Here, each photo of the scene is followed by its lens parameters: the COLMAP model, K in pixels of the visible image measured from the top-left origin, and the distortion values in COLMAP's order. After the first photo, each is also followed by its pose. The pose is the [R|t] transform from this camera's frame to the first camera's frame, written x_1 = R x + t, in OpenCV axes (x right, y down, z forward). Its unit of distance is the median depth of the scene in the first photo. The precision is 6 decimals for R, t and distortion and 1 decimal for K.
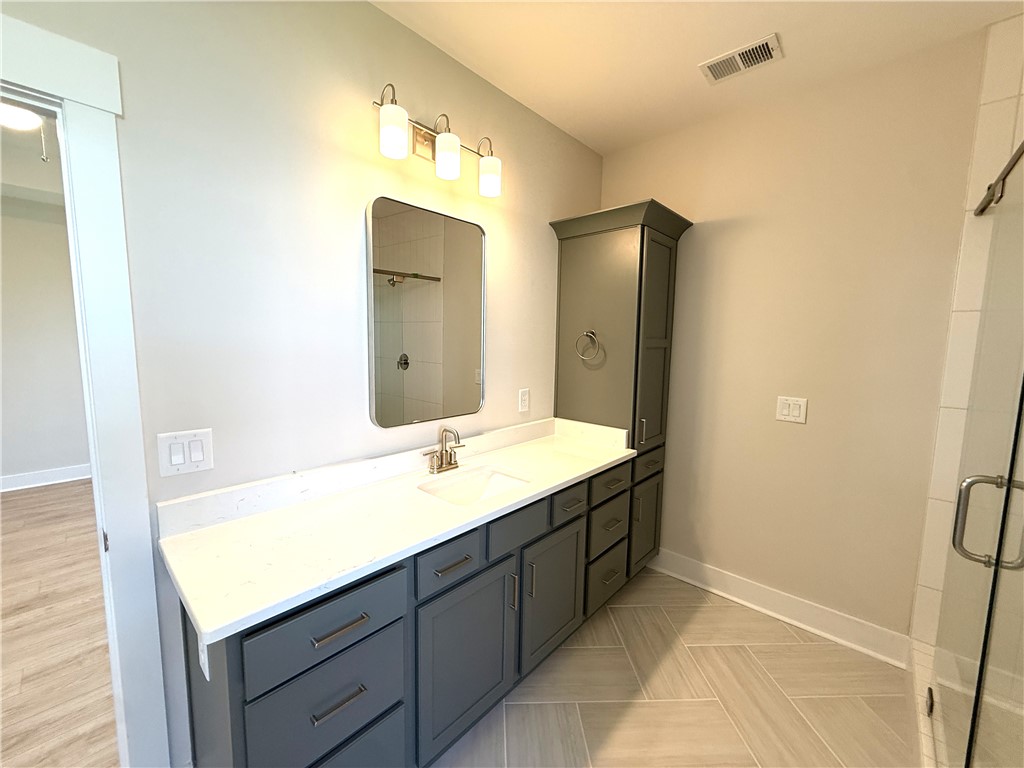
lens RADIAL K [[410.4, 0, 516.3], [0, 410.4, 385.6], [0, 0, 1]] dist [0.002005, 0.001141]
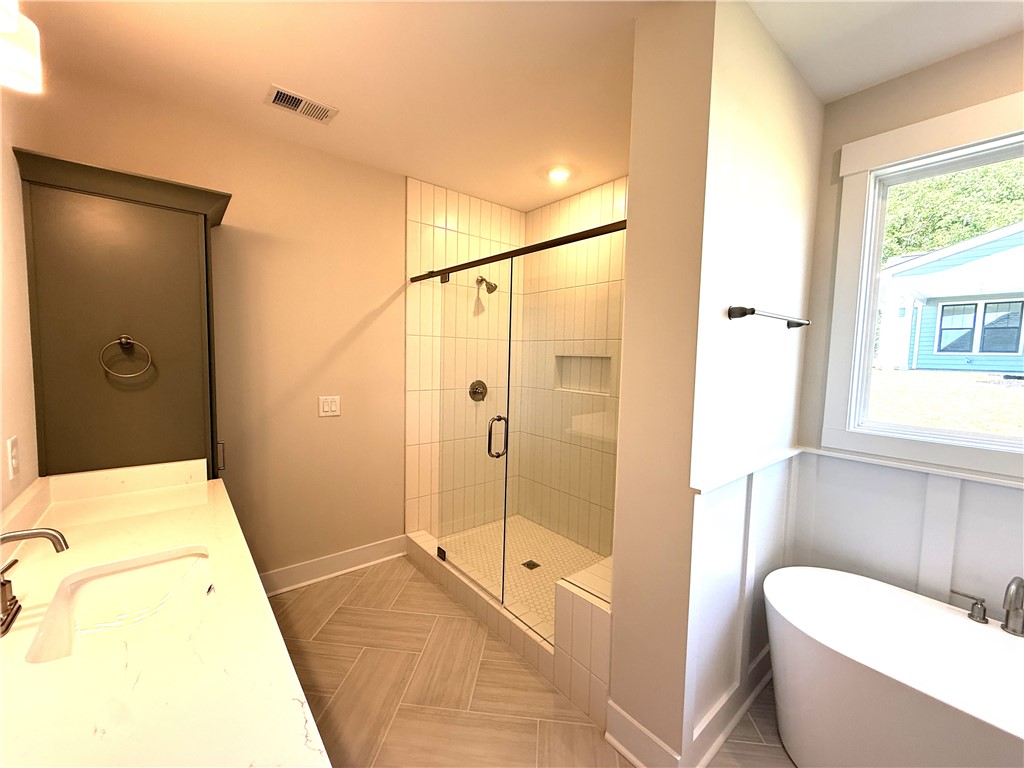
lens RADIAL K [[410.4, 0, 511.5], [0, 410.4, 385.4], [0, 0, 1]] dist [0.002005, 0.001141]
pose [[0.129402, -0.088948, 0.987595, -0.558537], [0.082632, 0.993472, 0.078651, -0.066461], [-0.988143, 0.071429, 0.135907, 0.328445]]
